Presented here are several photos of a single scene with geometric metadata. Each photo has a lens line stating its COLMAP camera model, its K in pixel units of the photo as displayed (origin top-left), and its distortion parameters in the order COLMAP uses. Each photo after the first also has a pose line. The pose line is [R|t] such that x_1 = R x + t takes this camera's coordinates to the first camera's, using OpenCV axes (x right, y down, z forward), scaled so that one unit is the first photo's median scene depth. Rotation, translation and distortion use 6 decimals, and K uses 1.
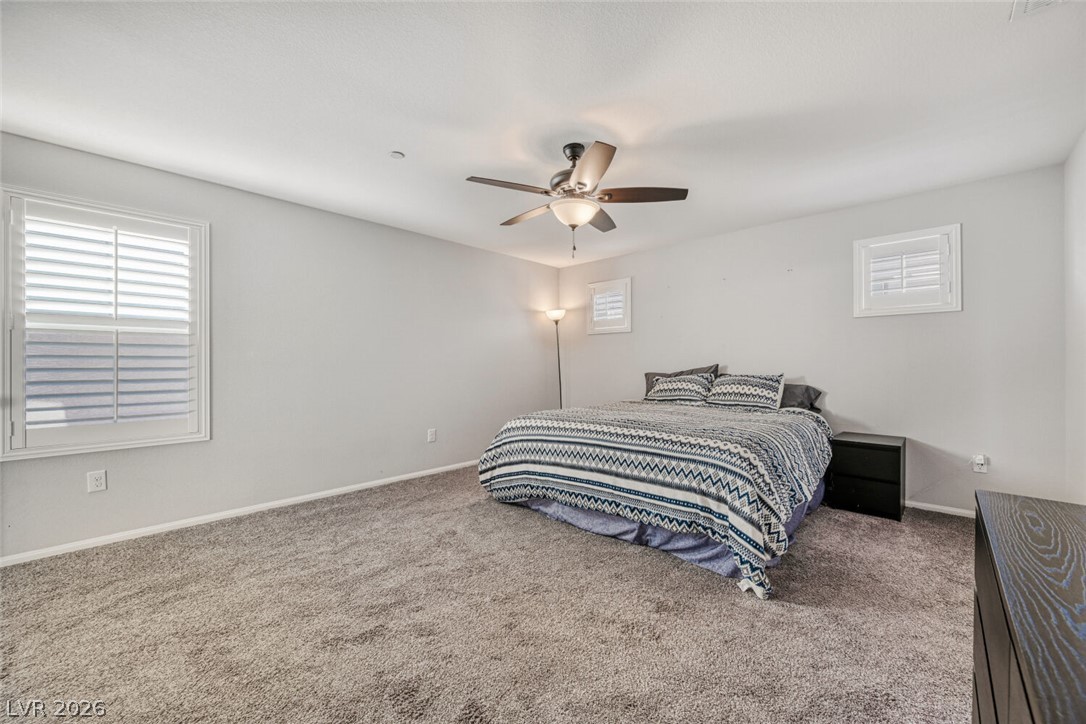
lens RADIAL K [[425.3, 0, 544.9], [0, 425.3, 363.2], [0, 0, 1]] dist [-0.001994, -0.000203]
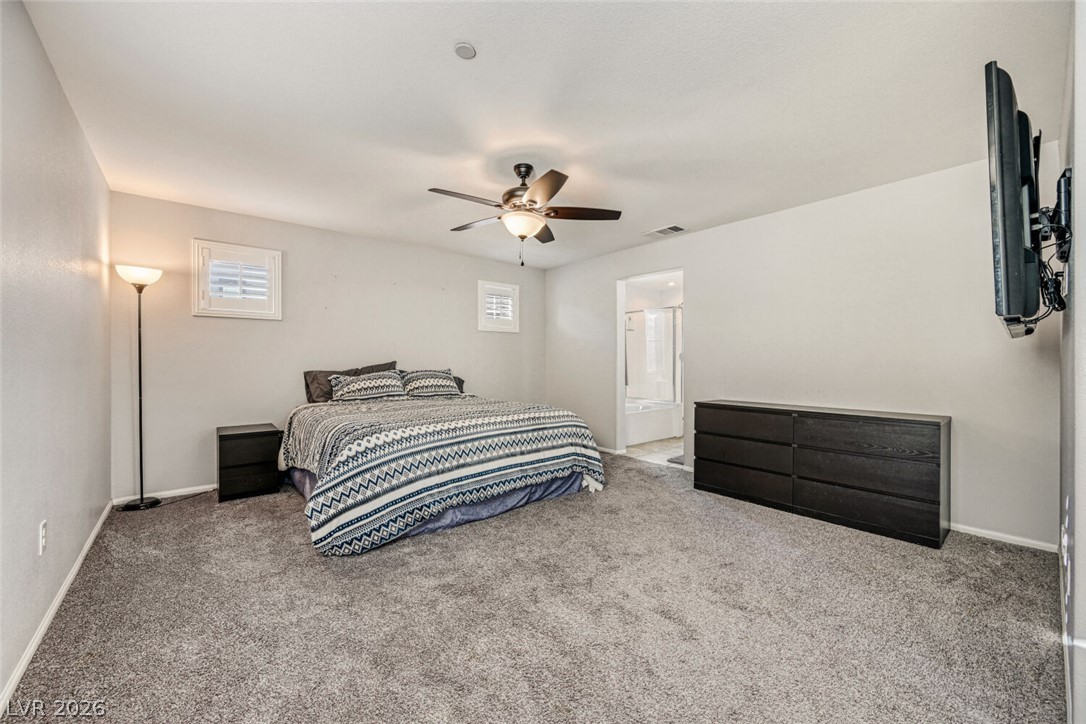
lens RADIAL K [[425.3, 0, 544.9], [0, 425.3, 363.2], [0, 0, 1]] dist [-0.001994, -0.000203]
pose [[0.113592, -0.002107, 0.993525, -0.929839], [-0.004217, 0.999988, 0.002602, 0.004254], [-0.993519, -0.004485, 0.113582, 0.734141]]
